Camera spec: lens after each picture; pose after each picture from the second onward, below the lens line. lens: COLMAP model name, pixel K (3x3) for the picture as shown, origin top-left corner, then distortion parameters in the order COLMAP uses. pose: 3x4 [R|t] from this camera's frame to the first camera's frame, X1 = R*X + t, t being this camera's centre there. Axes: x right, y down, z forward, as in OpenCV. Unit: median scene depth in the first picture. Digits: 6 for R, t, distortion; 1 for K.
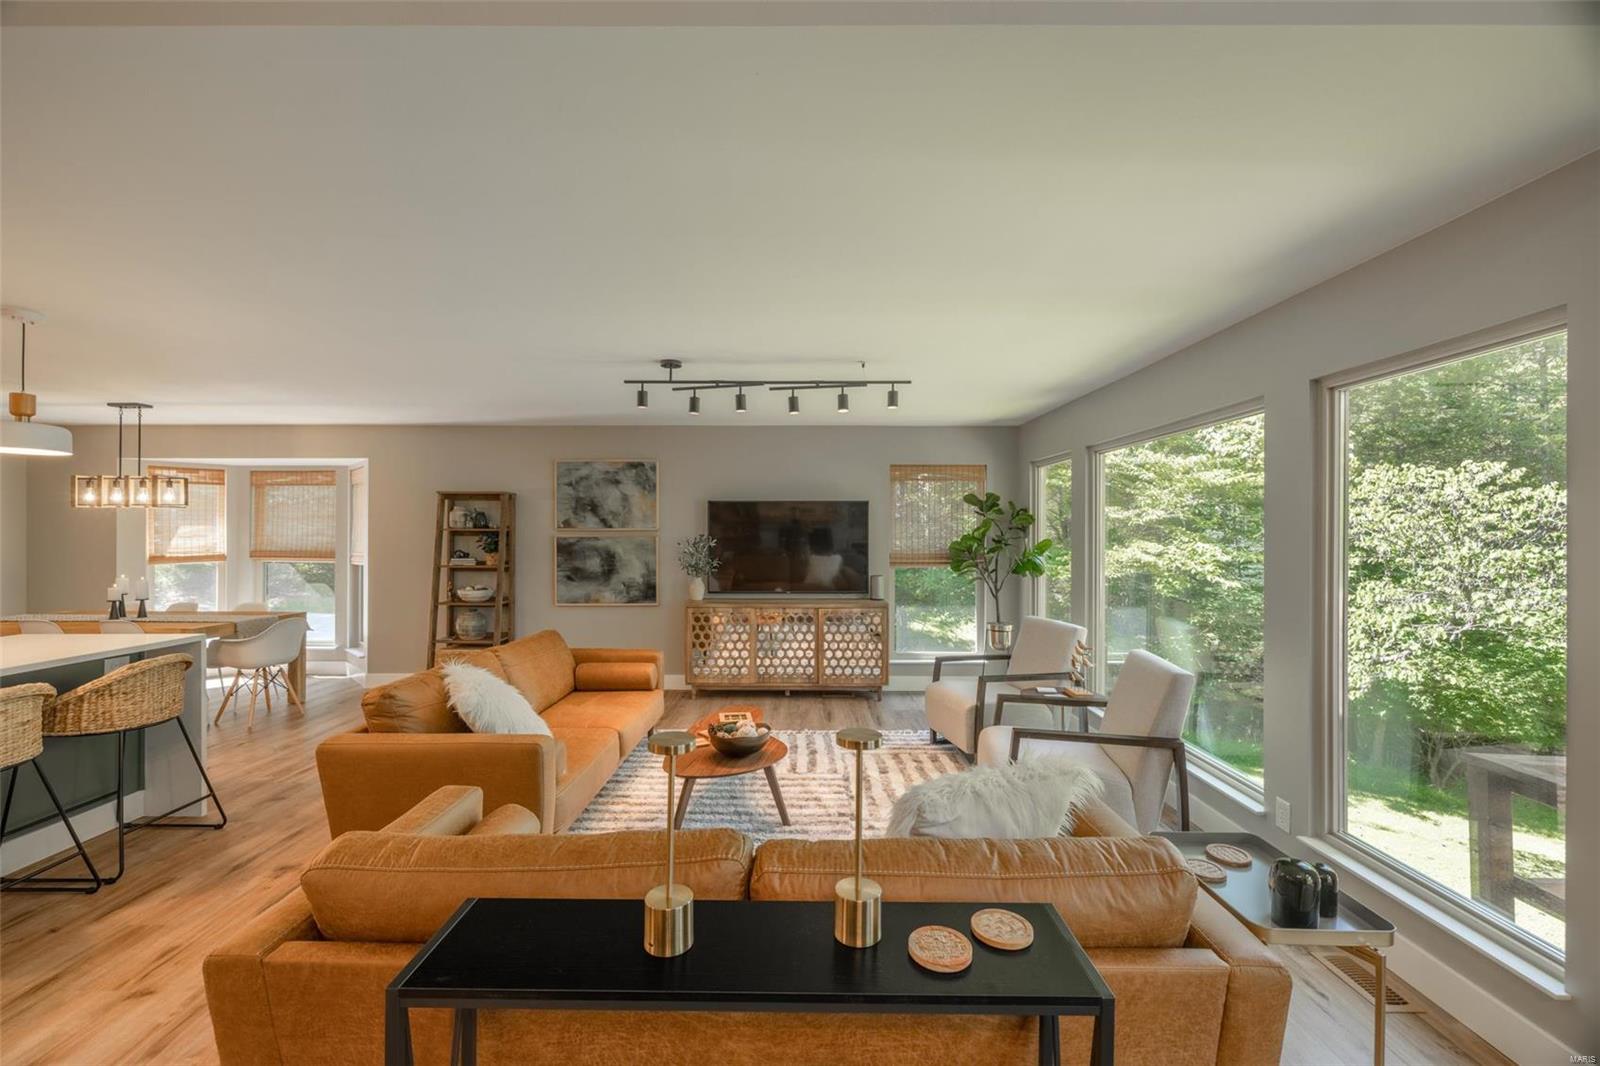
lens RADIAL K [[668.9, 0, 798.1], [0, 668.9, 532.1], [0, 0, 1]] dist [-0.001843, -0.000454]
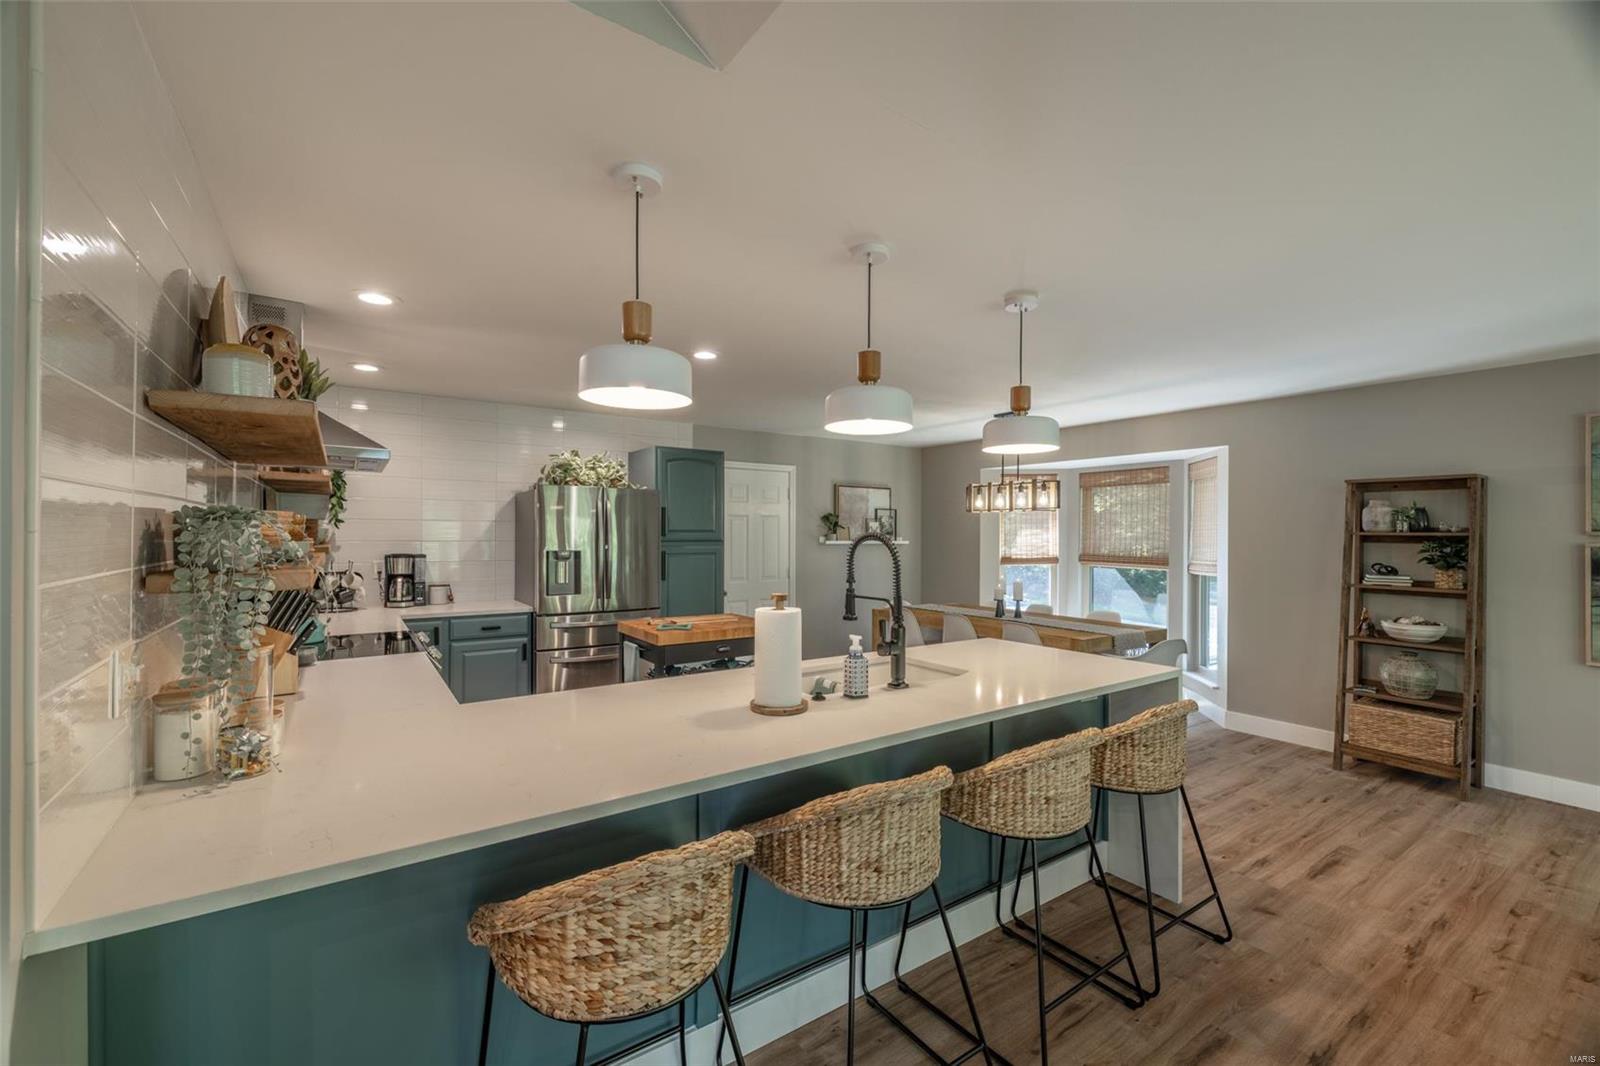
lens RADIAL K [[668.9, 0, 792.3], [0, 668.9, 535.9], [0, 0, 1]] dist [-0.001843, -0.000454]
pose [[0.569484, 0.005132, -0.821987, -0.286950], [-0.004079, 0.999986, 0.003418, -0.001343], [0.821992, 0.001406, 0.569497, 0.105251]]
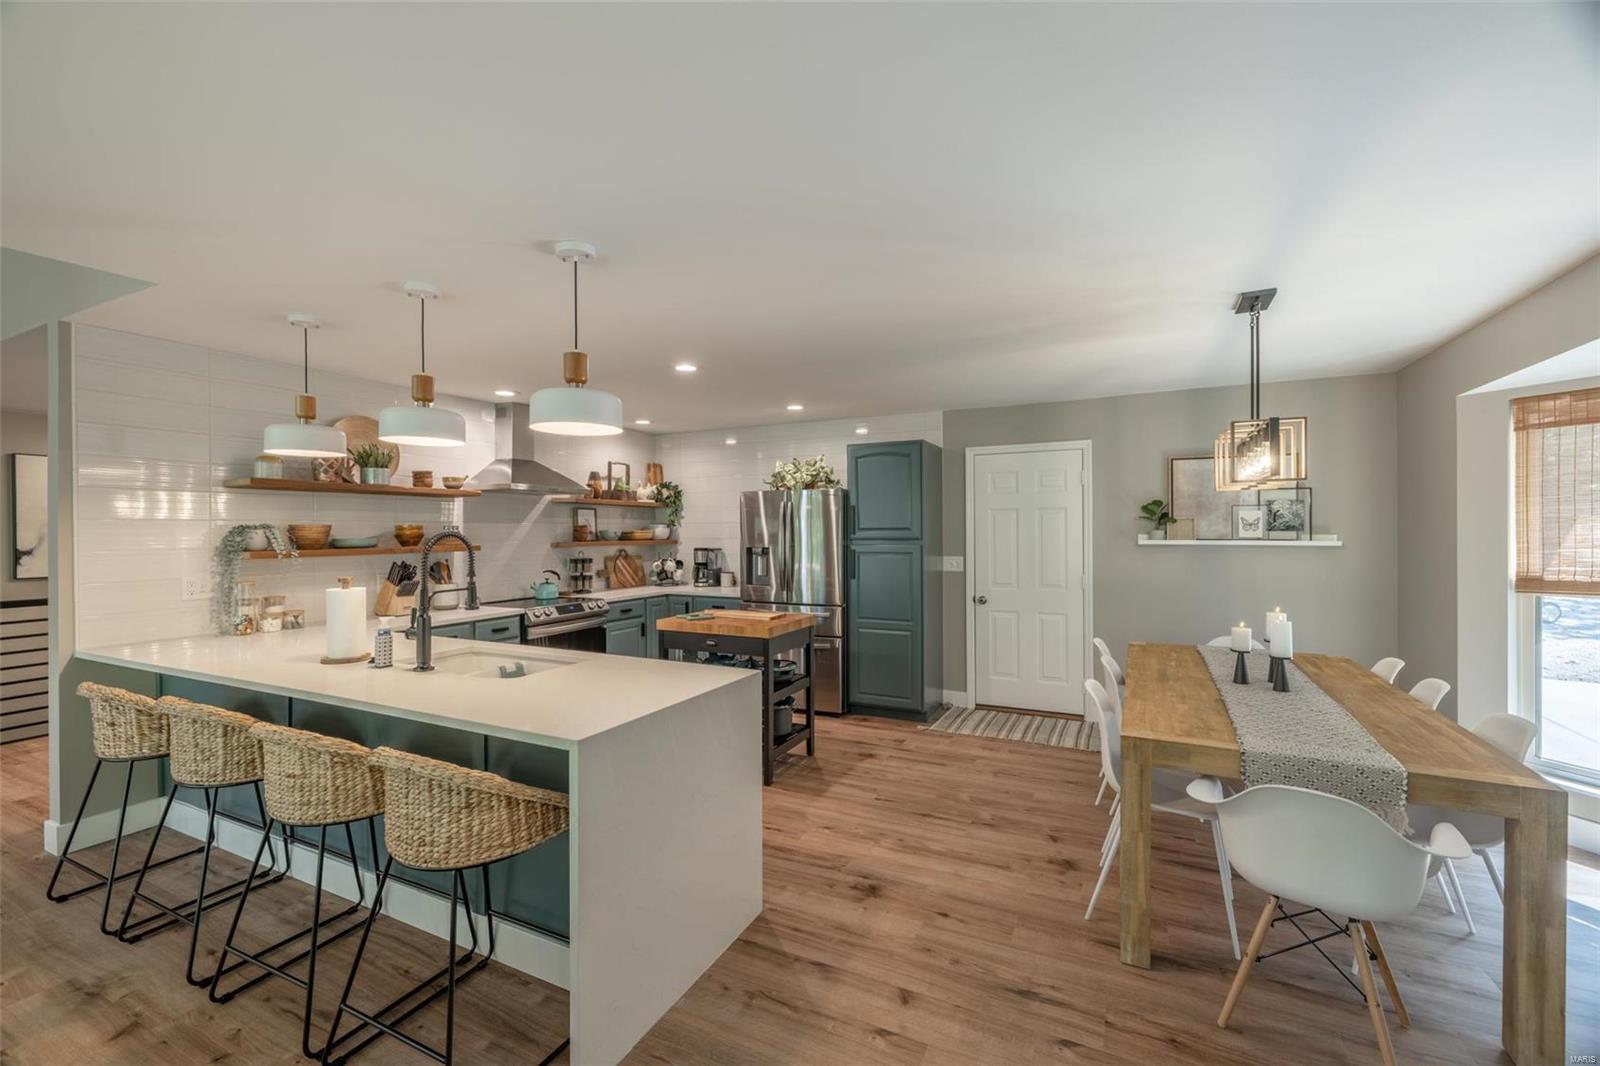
lens RADIAL K [[668.9, 0, 791.8], [0, 668.9, 531.3], [0, 0, 1]] dist [-0.001843, -0.000454]
pose [[-0.440218, 0.001145, -0.897890, -0.287437], [0.004795, 0.999988, -0.001076, -0.000710], [0.897878, -0.004779, -0.440218, 0.775247]]
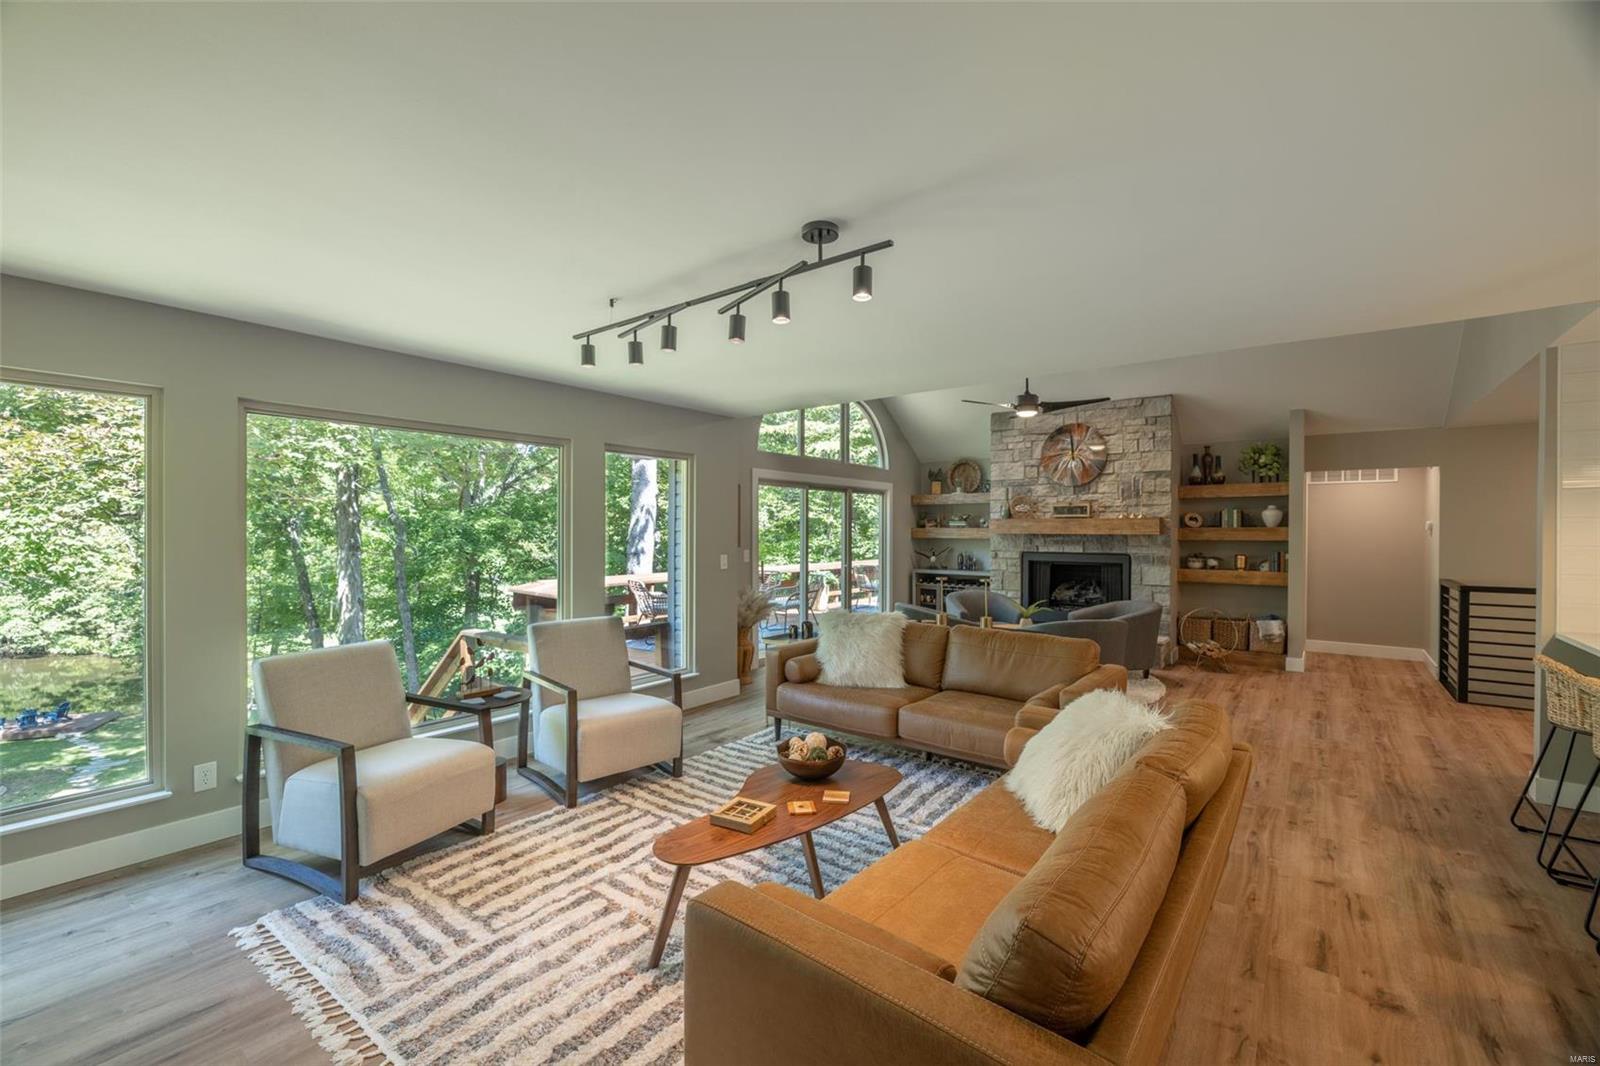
lens RADIAL K [[668.9, 0, 803.1], [0, 668.9, 535.6], [0, 0, 1]] dist [-0.001843, -0.000454]
pose [[-0.800246, -0.010759, 0.599575, -0.316412], [-0.005979, 0.999933, 0.009962, 0.000168], [-0.599642, 0.004387, -0.800256, 0.889047]]
